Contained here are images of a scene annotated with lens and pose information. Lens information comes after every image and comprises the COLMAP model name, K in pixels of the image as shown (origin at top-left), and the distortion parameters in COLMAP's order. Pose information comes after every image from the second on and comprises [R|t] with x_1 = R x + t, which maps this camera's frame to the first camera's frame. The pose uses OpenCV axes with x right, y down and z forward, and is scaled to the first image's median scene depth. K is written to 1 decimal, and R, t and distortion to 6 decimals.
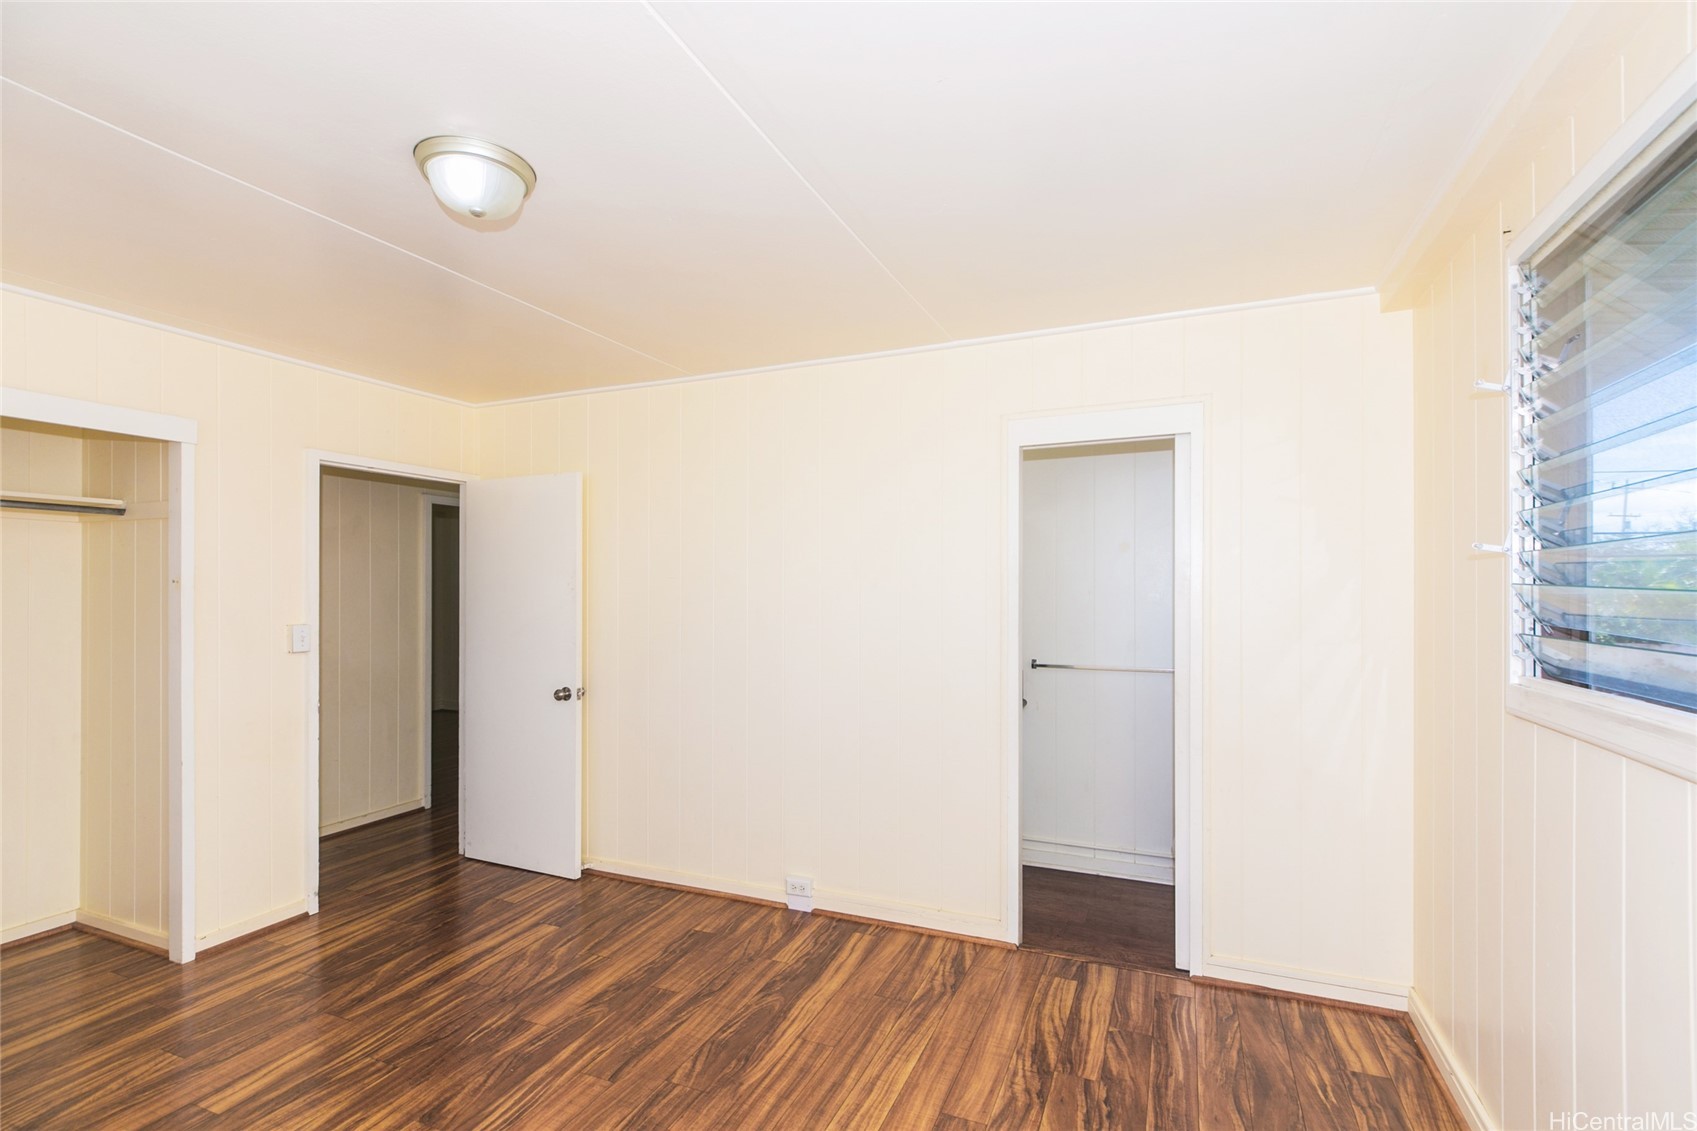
lens RADIAL K [[755.4, 0, 846.4], [0, 755.4, 562.8], [0, 0, 1]] dist [0.007978, -0.000662]
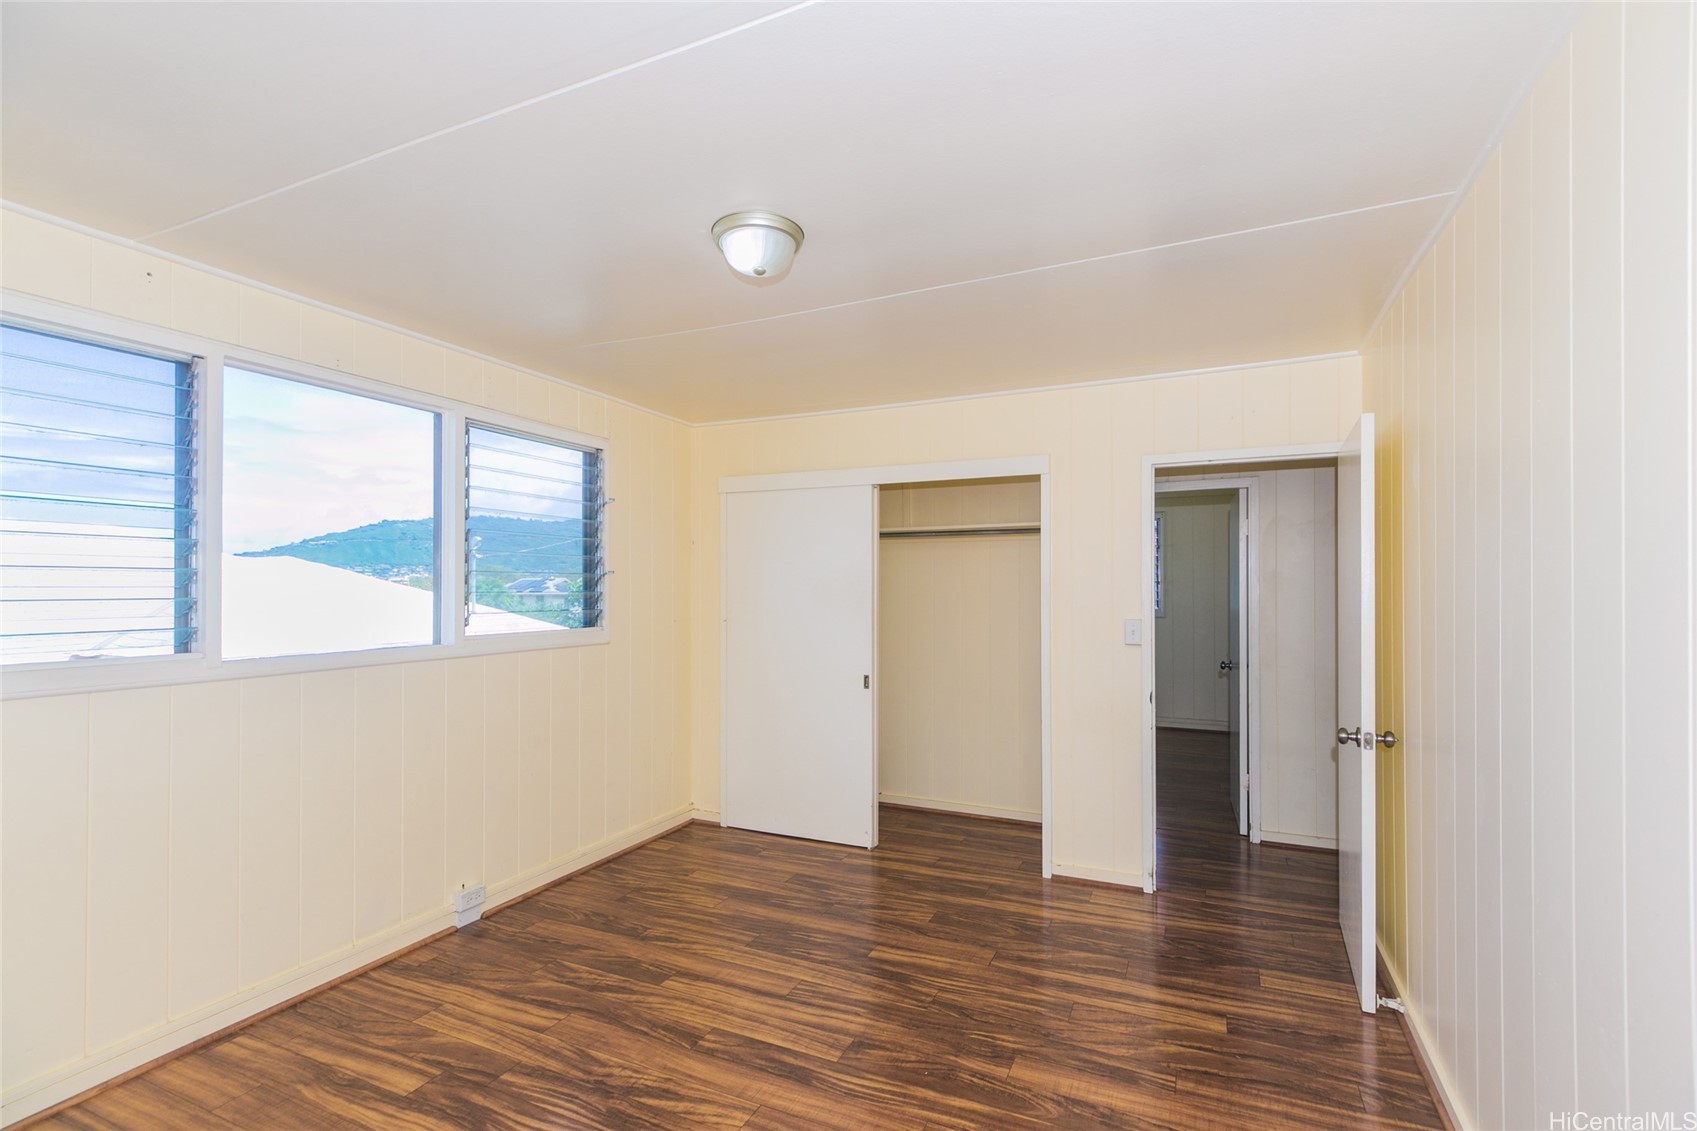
lens RADIAL K [[755.4, 0, 846.4], [0, 755.4, 562.8], [0, 0, 1]] dist [0.007978, -0.000662]
pose [[0.014754, -0.025989, -0.999553, 0.443949], [0.031292, 0.999184, -0.025518, 0.019609], [0.999401, -0.030902, 0.015556, 0.708890]]
